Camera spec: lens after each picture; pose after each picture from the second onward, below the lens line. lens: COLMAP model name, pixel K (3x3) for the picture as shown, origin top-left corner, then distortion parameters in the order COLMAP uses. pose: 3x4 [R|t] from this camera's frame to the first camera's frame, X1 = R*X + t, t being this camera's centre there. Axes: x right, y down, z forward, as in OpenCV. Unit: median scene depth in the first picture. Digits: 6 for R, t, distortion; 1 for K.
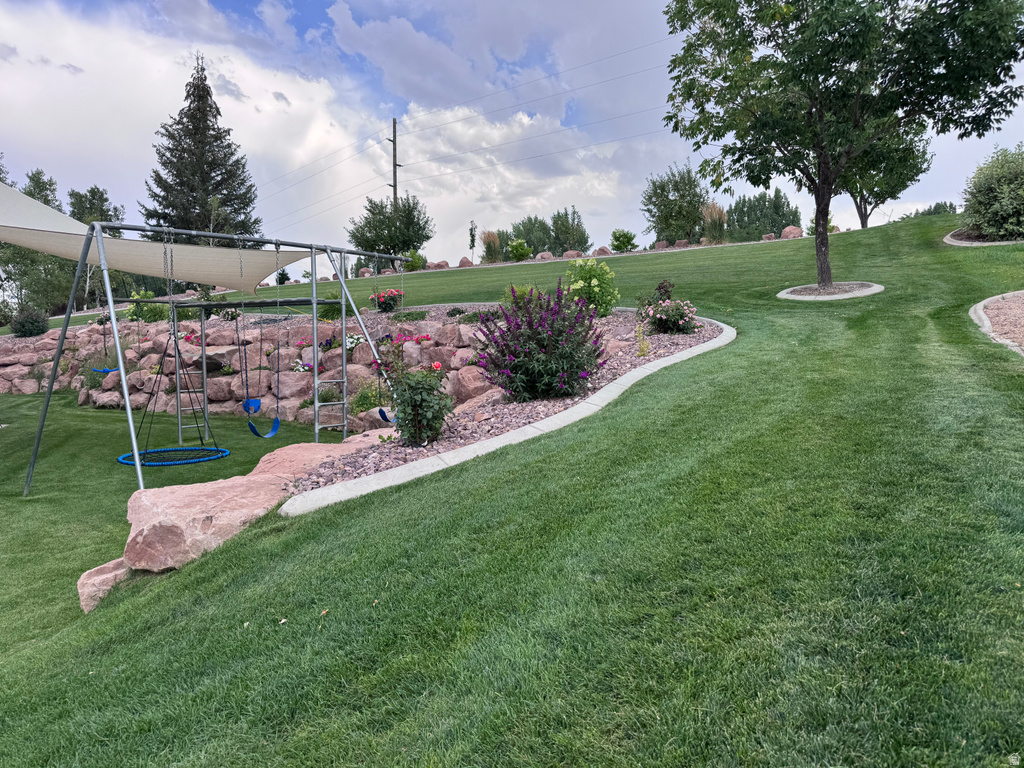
lens RADIAL K [[753.3, 0, 509.2], [0, 753.3, 385.9], [0, 0, 1]] dist [0.242253, -0.556480]
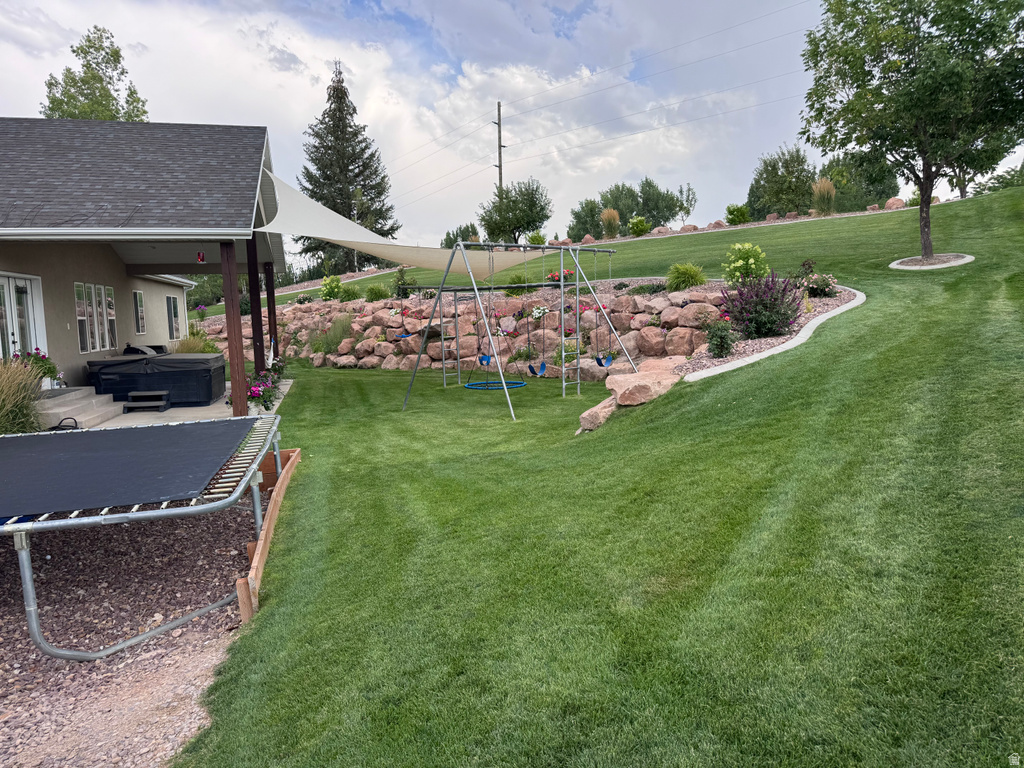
lens RADIAL K [[720.0, 0, 527.4], [0, 720.0, 387.3], [0, 0, 1]] dist [0.110034, -0.169813]
pose [[0.994014, -0.016323, -0.108031, -0.099372], [0.021417, 0.998704, 0.046162, 0.013307], [0.107137, -0.048199, 0.993075, -0.233182]]
